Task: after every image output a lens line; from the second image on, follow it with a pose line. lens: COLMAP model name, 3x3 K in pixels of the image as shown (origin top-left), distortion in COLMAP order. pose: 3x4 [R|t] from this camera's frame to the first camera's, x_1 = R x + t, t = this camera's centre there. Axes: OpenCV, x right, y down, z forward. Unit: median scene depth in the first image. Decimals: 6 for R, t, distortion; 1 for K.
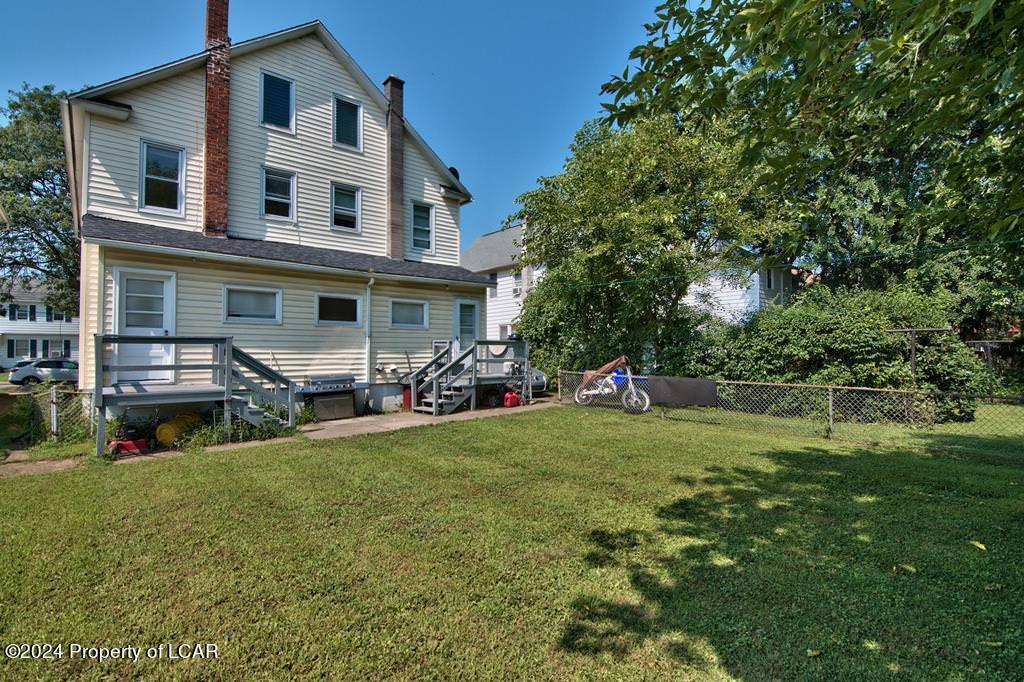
lens RADIAL K [[491.0, 0, 514.6], [0, 491.0, 341.0], [0, 0, 1]] dist [-0.009211, -0.005354]
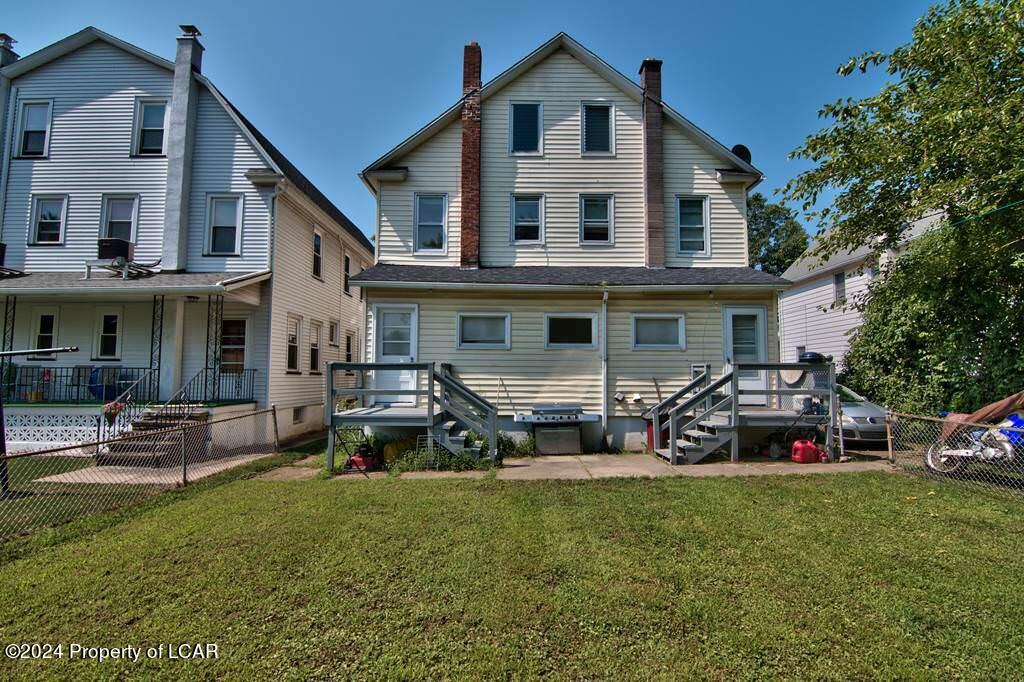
lens RADIAL K [[491.0, 0, 510.5], [0, 491.0, 343.7], [0, 0, 1]] dist [-0.009211, -0.005354]
pose [[0.757749, -0.038681, -0.651398, 0.134843], [0.009123, 0.998772, -0.048697, 0.001963], [0.652482, 0.030957, 0.757172, 0.241510]]
